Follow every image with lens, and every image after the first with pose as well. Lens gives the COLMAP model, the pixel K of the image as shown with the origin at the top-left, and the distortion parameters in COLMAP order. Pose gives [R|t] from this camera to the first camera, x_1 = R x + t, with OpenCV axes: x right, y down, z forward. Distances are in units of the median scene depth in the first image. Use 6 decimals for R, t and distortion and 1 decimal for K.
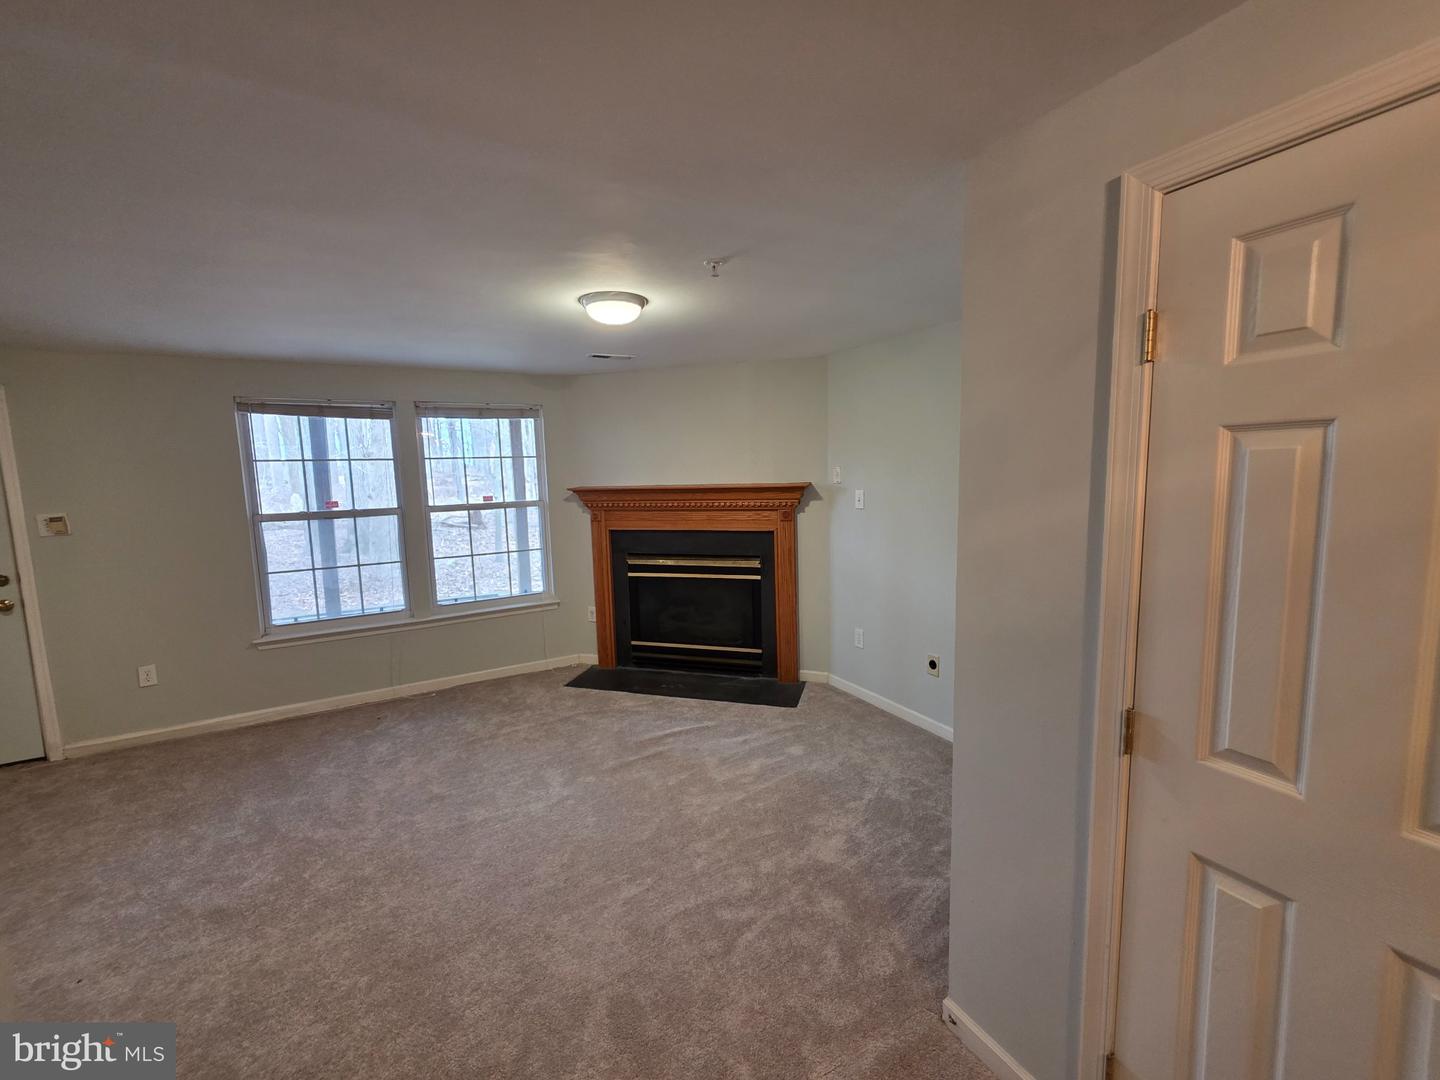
lens RADIAL K [[580.7, 0, 726.9], [0, 580.7, 533.7], [0, 0, 1]] dist [-0.001465, 0.000673]
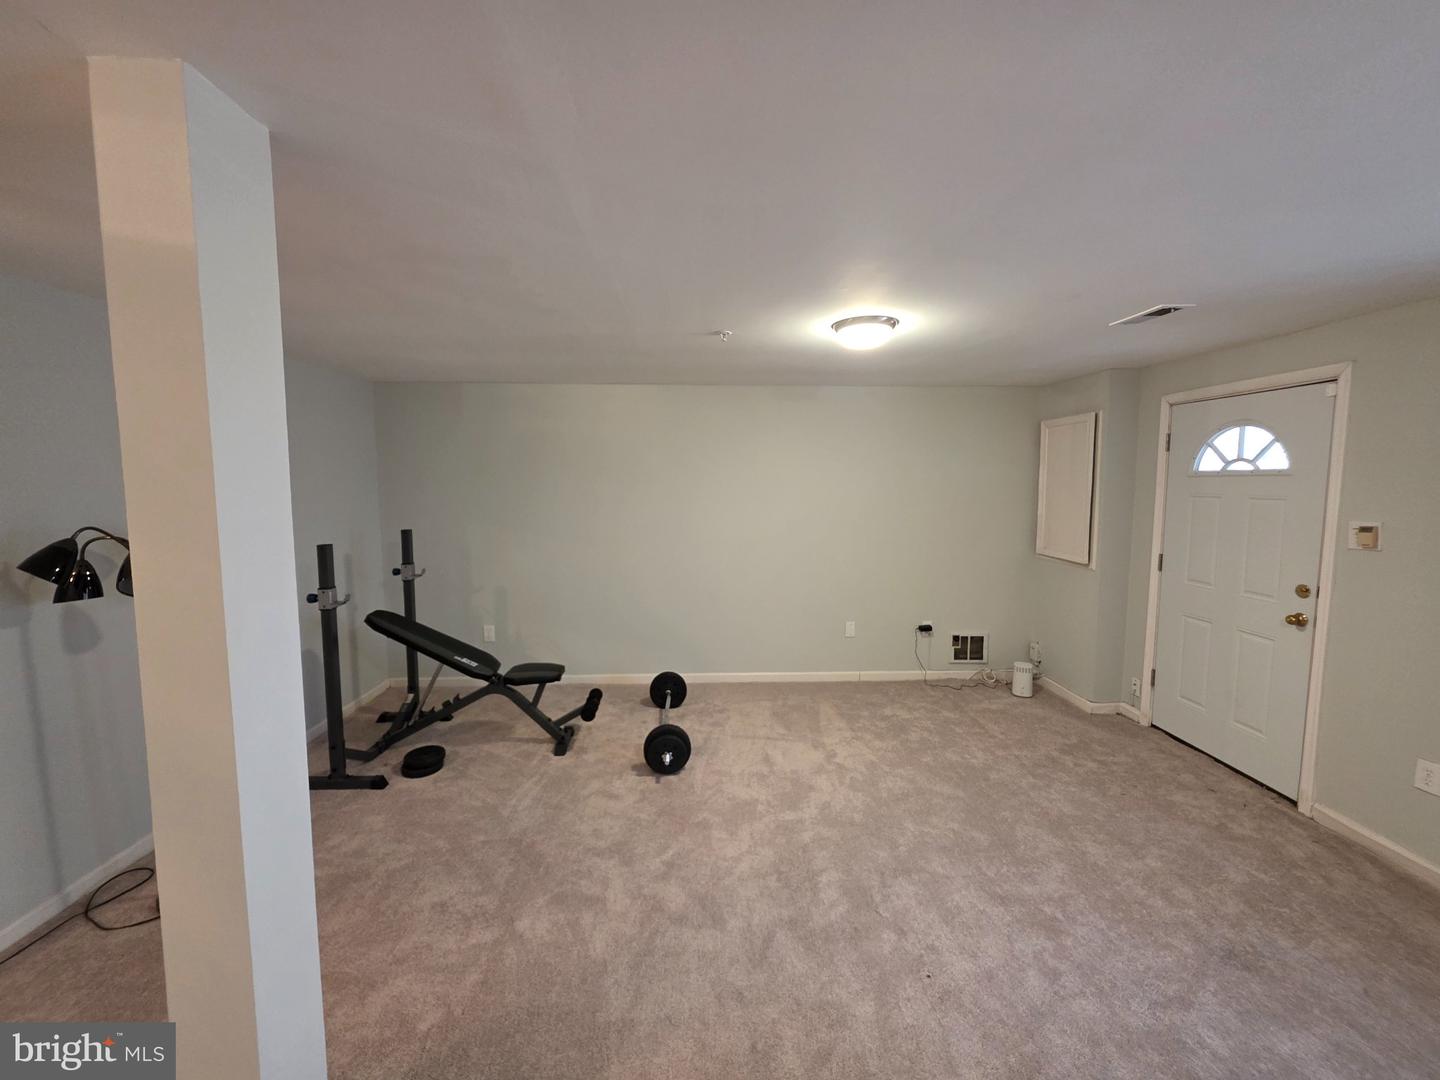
lens RADIAL K [[580.7, 0, 729.3], [0, 580.7, 527.8], [0, 0, 1]] dist [-0.001465, 0.000673]
pose [[-0.455231, 0.097911, -0.884974, -0.087222], [-0.091645, 0.983504, 0.155954, -0.071605], [0.885644, 0.152099, -0.438748, 0.608845]]
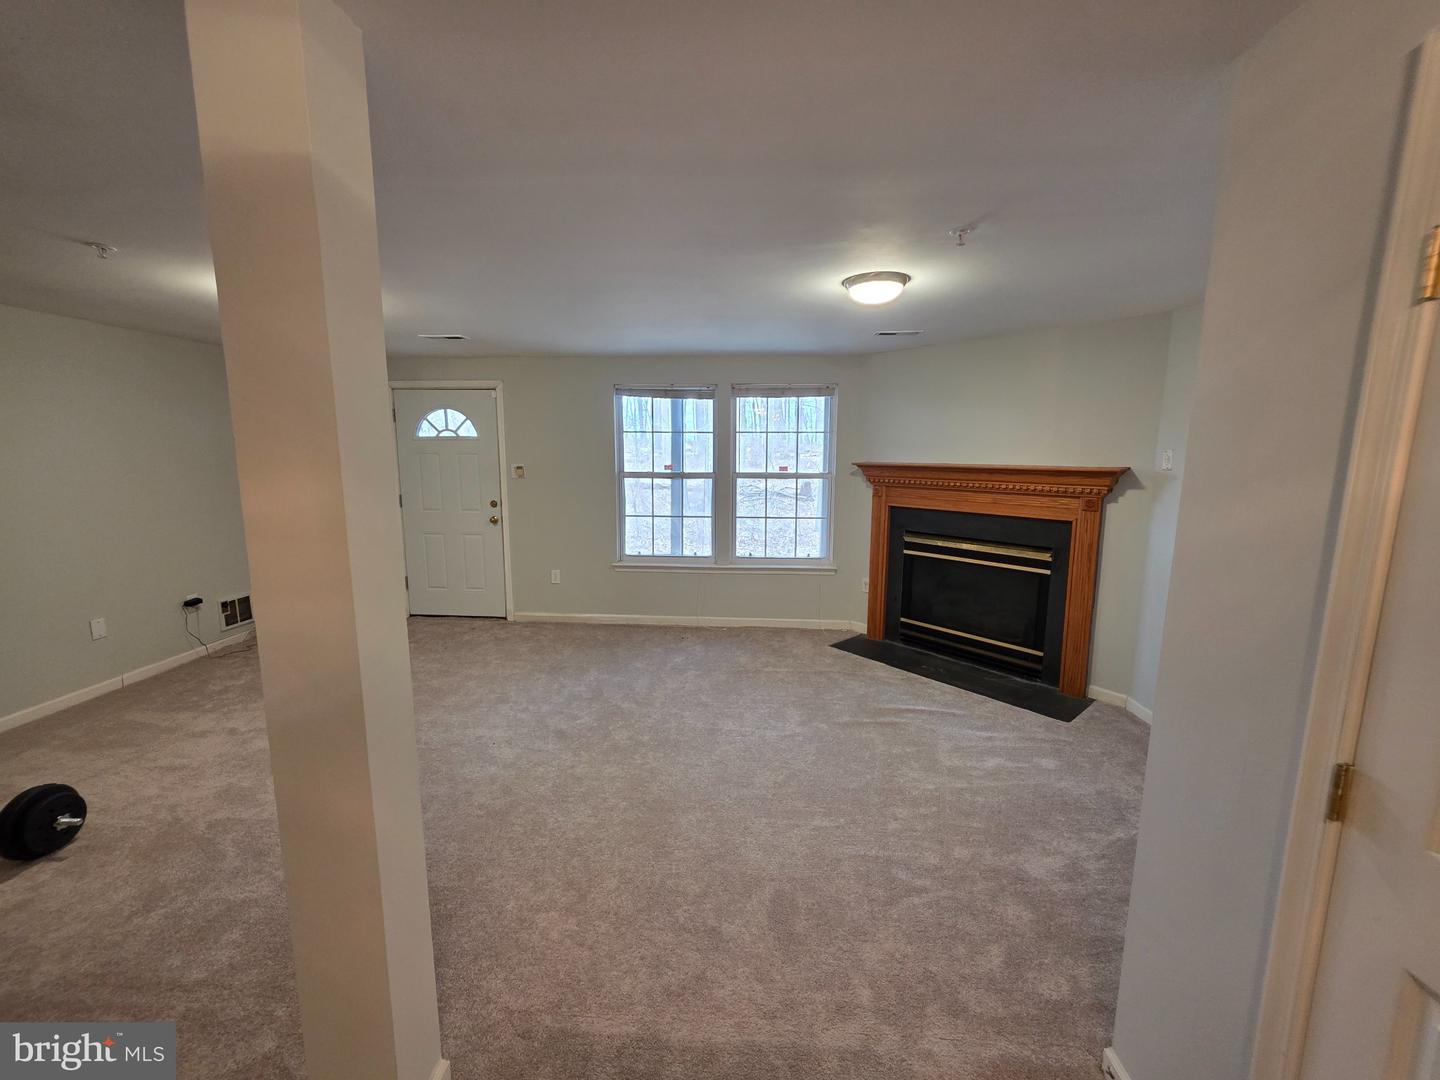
lens RADIAL K [[580.7, 0, 721.9], [0, 580.7, 537.3], [0, 0, 1]] dist [-0.001465, 0.000673]
pose [[0.842702, 0.109642, -0.527097, 0.145171], [-0.087411, 0.993917, 0.066996, 0.009833], [0.531236, -0.010383, 0.847160, -0.031315]]
